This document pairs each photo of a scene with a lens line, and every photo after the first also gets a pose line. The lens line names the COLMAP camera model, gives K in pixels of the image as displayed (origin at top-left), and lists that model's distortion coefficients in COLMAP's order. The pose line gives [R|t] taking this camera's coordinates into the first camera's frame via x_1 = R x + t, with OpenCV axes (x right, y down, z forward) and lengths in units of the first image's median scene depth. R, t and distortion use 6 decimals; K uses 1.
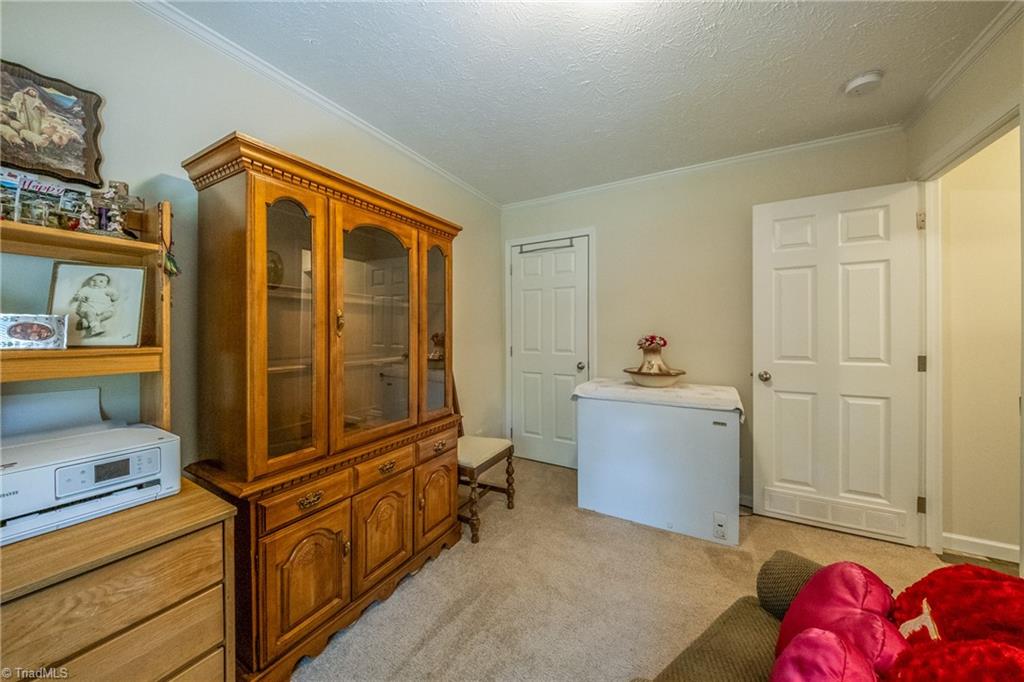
lens RADIAL K [[346.6, 0, 516.5], [0, 346.6, 336.1], [0, 0, 1]] dist [0.040580, -0.017913]
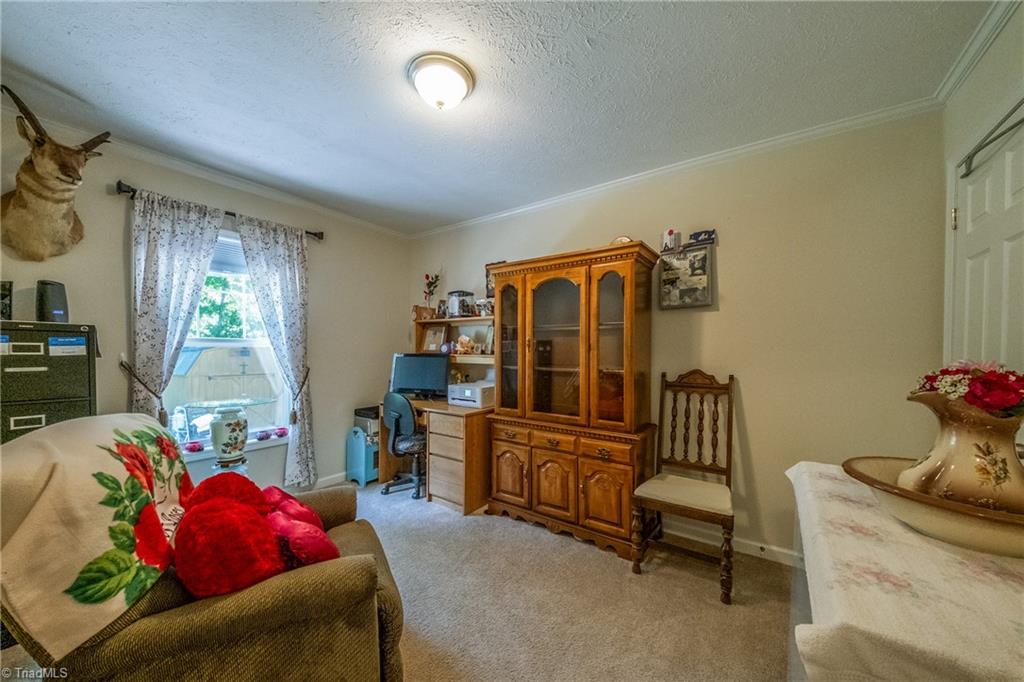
lens RADIAL K [[347.0, 0, 515.1], [0, 347.0, 334.5], [0, 0, 1]] dist [0.000356, -0.003265]
pose [[-0.101101, -0.035157, -0.994255, 0.817234], [-0.006251, 0.999378, -0.034702, -0.015200], [0.994857, 0.002707, -0.101258, 0.735241]]
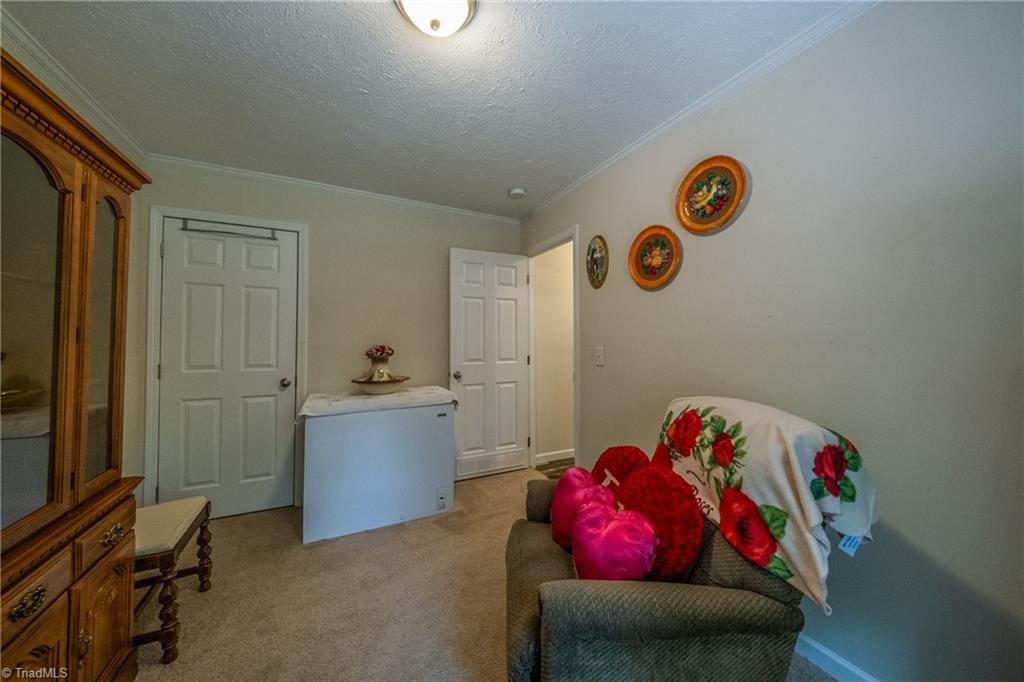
lens RADIAL K [[347.0, 0, 515.1], [0, 347.0, 334.5], [0, 0, 1]] dist [0.000356, -0.003265]
pose [[0.559092, 0.018961, 0.828889, -0.287859], [0.009196, 0.999535, -0.029067, -0.000785], [-0.829054, 0.023873, 0.558658, 0.086938]]
